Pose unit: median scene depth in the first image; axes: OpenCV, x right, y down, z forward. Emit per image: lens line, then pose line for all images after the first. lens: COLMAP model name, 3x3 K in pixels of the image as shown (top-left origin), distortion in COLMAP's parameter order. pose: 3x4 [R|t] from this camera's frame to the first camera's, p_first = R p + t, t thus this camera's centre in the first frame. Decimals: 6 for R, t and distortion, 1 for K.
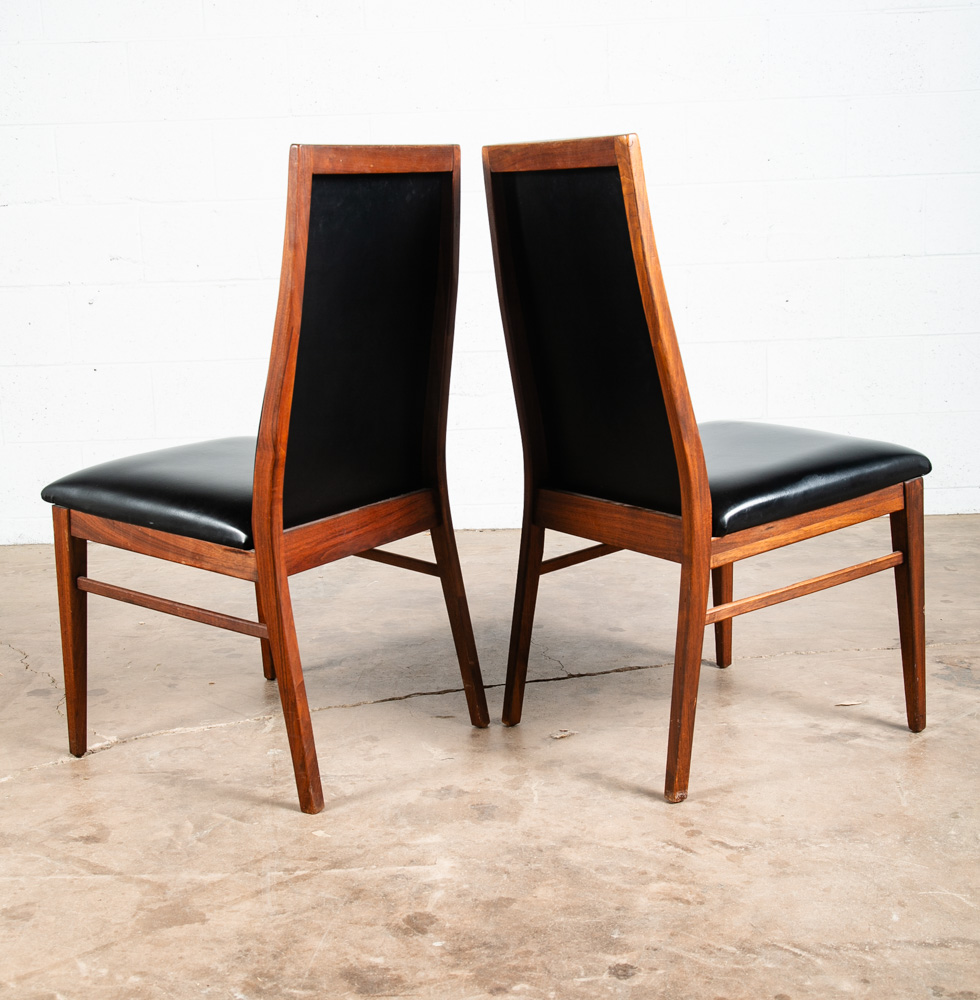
lens RADIAL K [[1558.4, 0, 494.3], [0, 1558.4, 521.5], [0, 0, 1]] dist [0.040563, 0.000000]
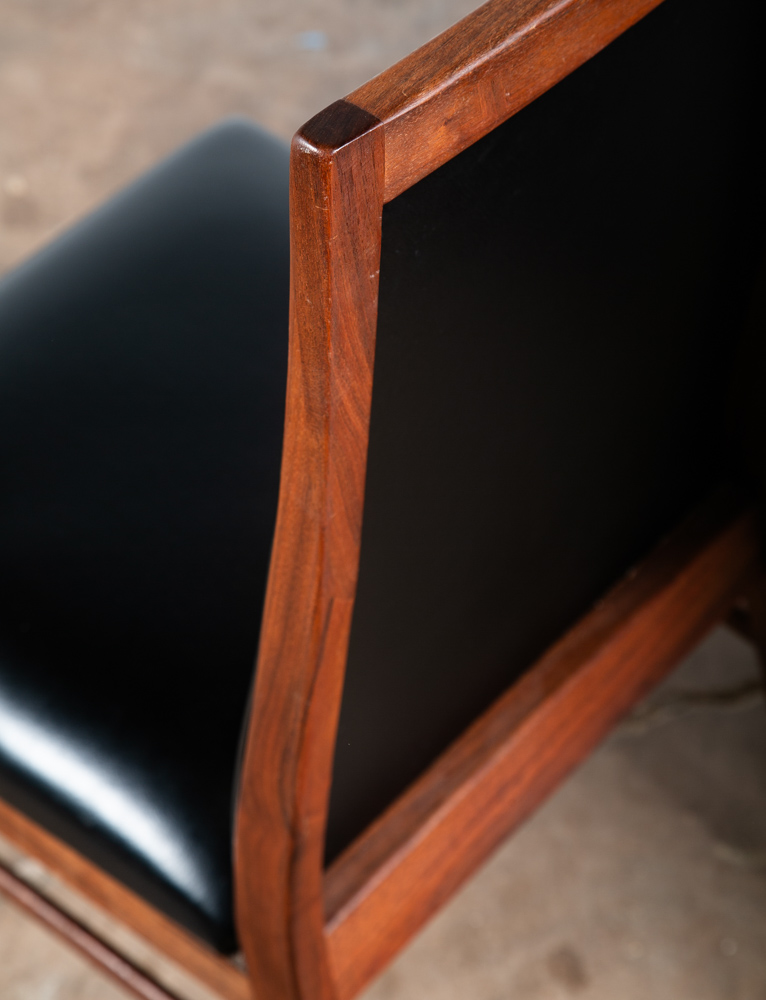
lens RADIAL K [[2631.2, 0, 383.5], [0, 2631.2, 499.7], [0, 0, 1]] dist [0.187750, 0.000000]
pose [[0.991356, 0.054900, -0.119159, -0.058316], [0.023370, 0.819818, 0.572147, -0.411083], [0.129100, -0.569986, 0.811449, 0.586041]]
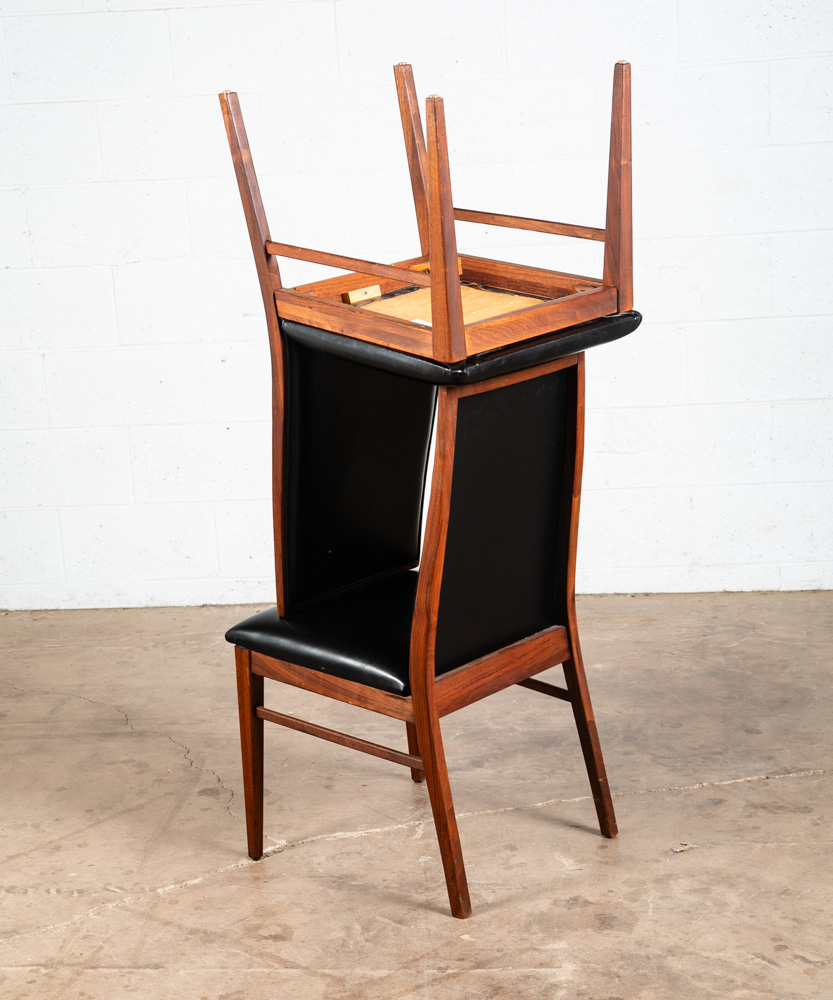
lens RADIAL K [[2324.5, 0, 434.0], [0, 2324.5, 525.9], [0, 0, 1]] dist [0.336128, 0.000000]
pose [[0.992728, 0.000916, -0.120373, 0.079661], [0.005086, 0.998759, 0.049549, -0.202819], [0.120269, -0.049801, 0.991491, -0.766542]]
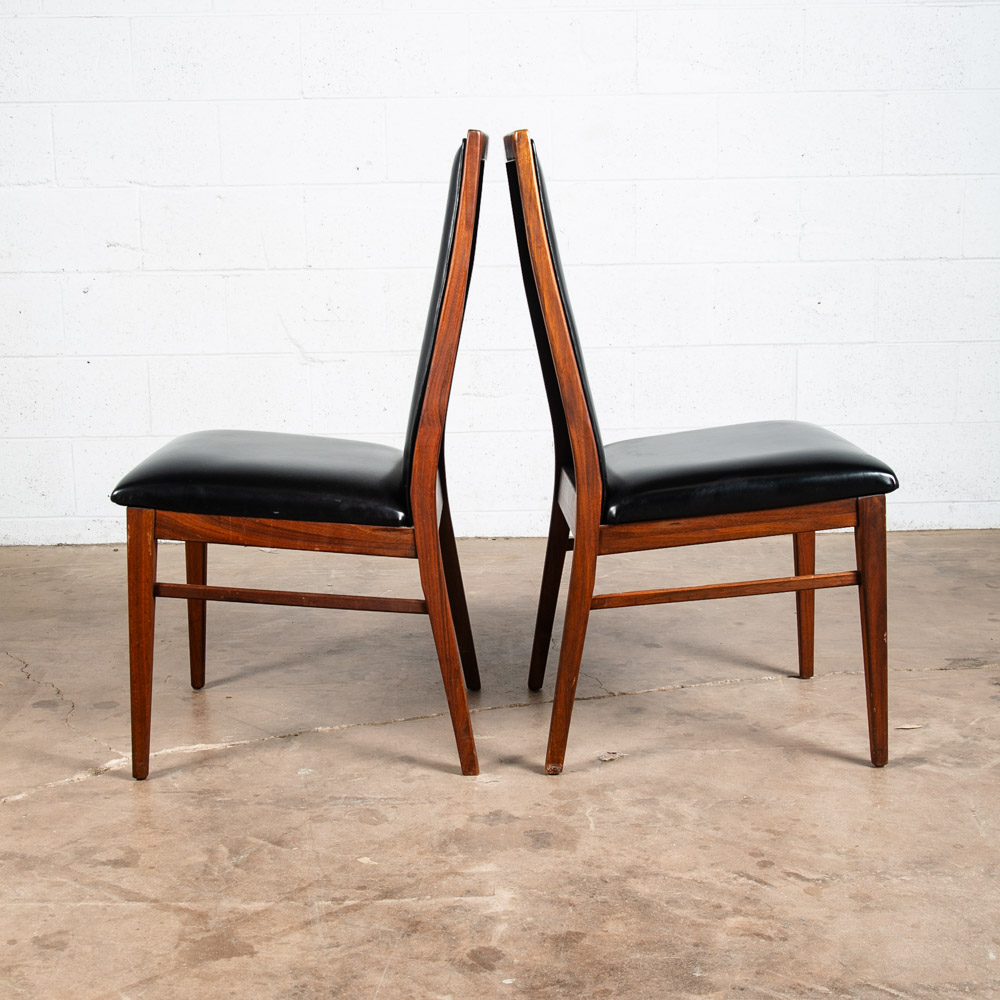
lens RADIAL K [[1622.9, 0, 500.9], [0, 1622.9, 525.6], [0, 0, 1]] dist [-0.005091, 0.000000]
pose [[0.999514, 0.015446, 0.027083, -0.059282], [-0.015384, 0.999879, -0.002502, 0.000630], [-0.027118, 0.002084, 0.999630, 0.026331]]
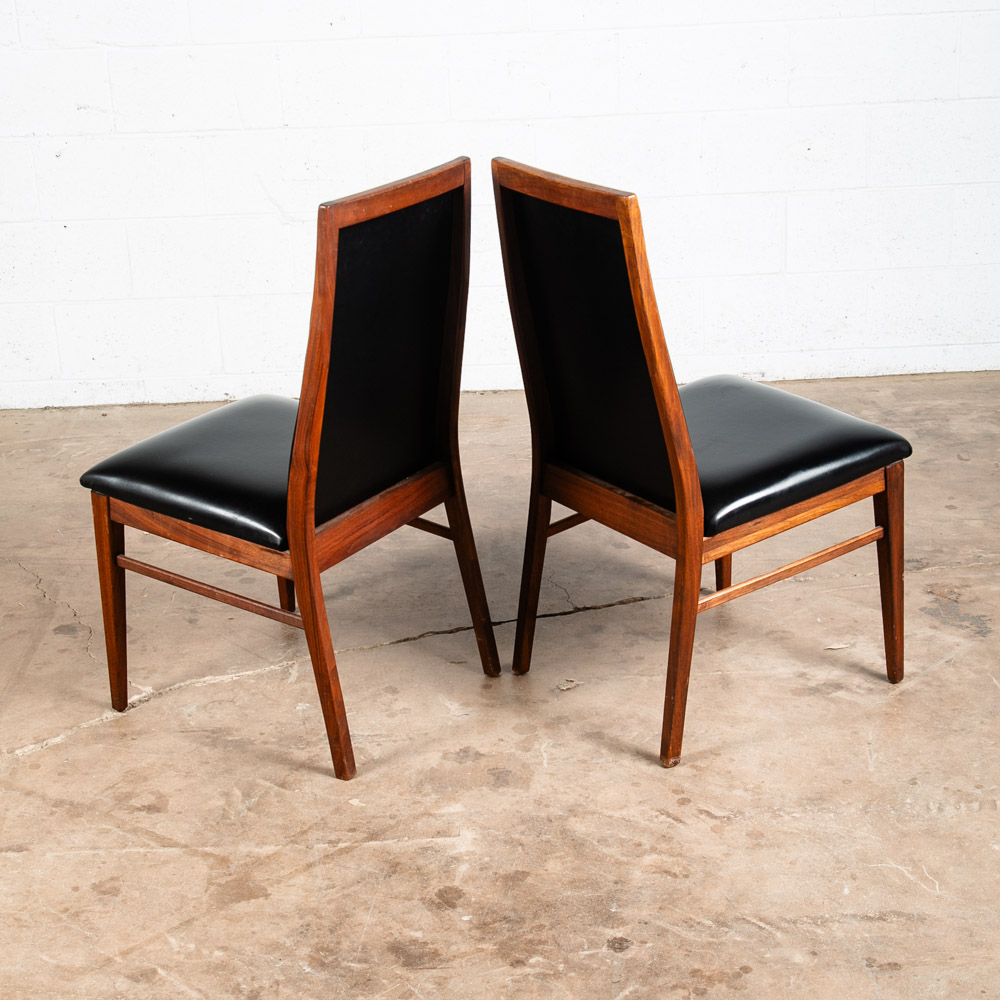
lens RADIAL K [[1994.0, 0, 507.7], [0, 1994.0, 503.3], [0, 0, 1]] dist [0.081111, 0.000000]
pose [[0.999872, -0.009222, 0.013086, -0.017763], [0.006860, 0.985380, 0.170230, -0.256669], [-0.014465, -0.170119, 0.985317, -0.388976]]
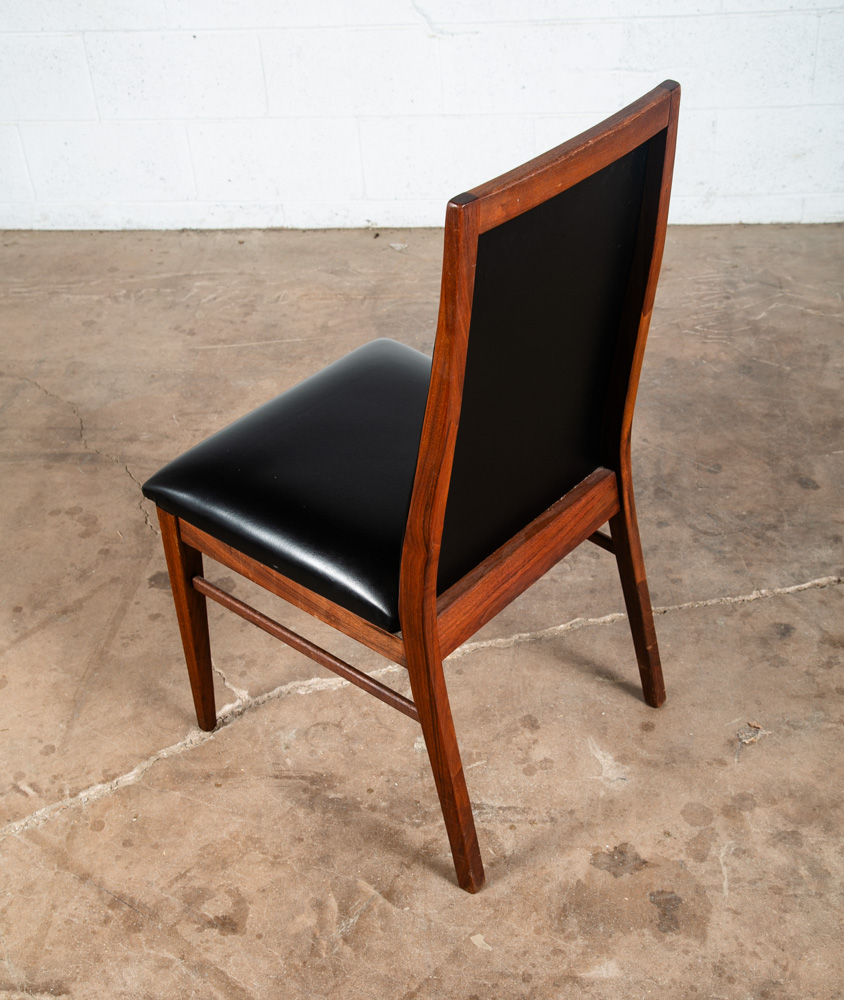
lens RADIAL K [[1481.6, 0, 426.8], [0, 1481.6, 516.7], [0, 0, 1]] dist [0.079536, 0.000000]
pose [[0.993238, 0.041445, -0.108445, -0.058677], [0.006769, 0.911841, 0.410487, -0.362053], [0.115898, -0.408445, 0.905395, 0.324670]]
